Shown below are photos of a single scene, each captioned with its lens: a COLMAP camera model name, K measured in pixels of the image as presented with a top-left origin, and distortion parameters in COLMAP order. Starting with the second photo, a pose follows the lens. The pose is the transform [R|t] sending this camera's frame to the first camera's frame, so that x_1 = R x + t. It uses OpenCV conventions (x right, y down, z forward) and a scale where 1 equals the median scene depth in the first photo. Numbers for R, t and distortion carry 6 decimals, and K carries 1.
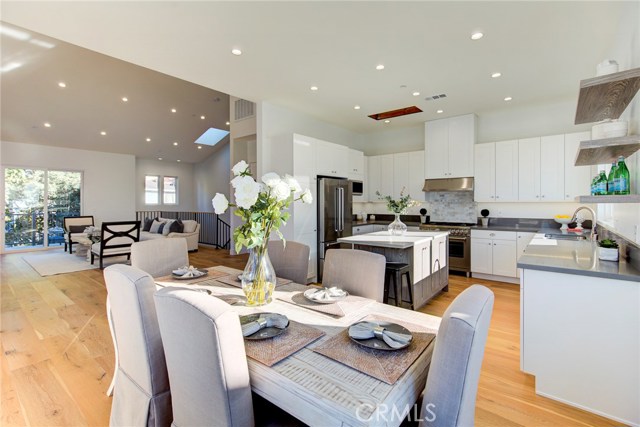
lens RADIAL K [[294.9, 0, 320.7], [0, 294.9, 199.5], [0, 0, 1]] dist [-0.001691, 0.000297]
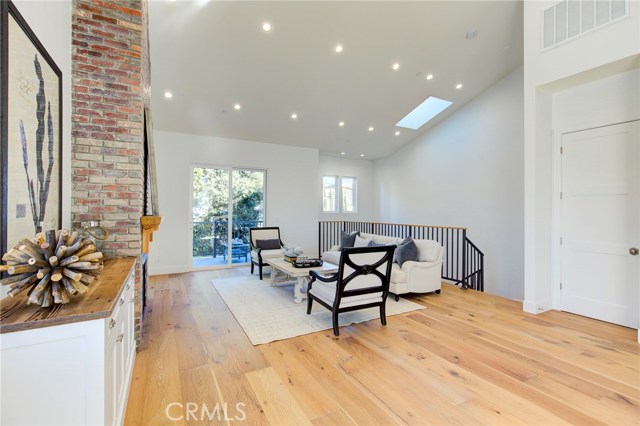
lens RADIAL K [[299.5, 0, 319.4], [0, 299.5, 204.6], [0, 0, 1]] dist [-0.000906, 0.000049]
pose [[0.925097, -0.000034, -0.379731, -0.407147], [-0.002613, 0.999976, -0.006455, 0.001919], [0.379722, 0.006964, 0.925075, 0.341459]]
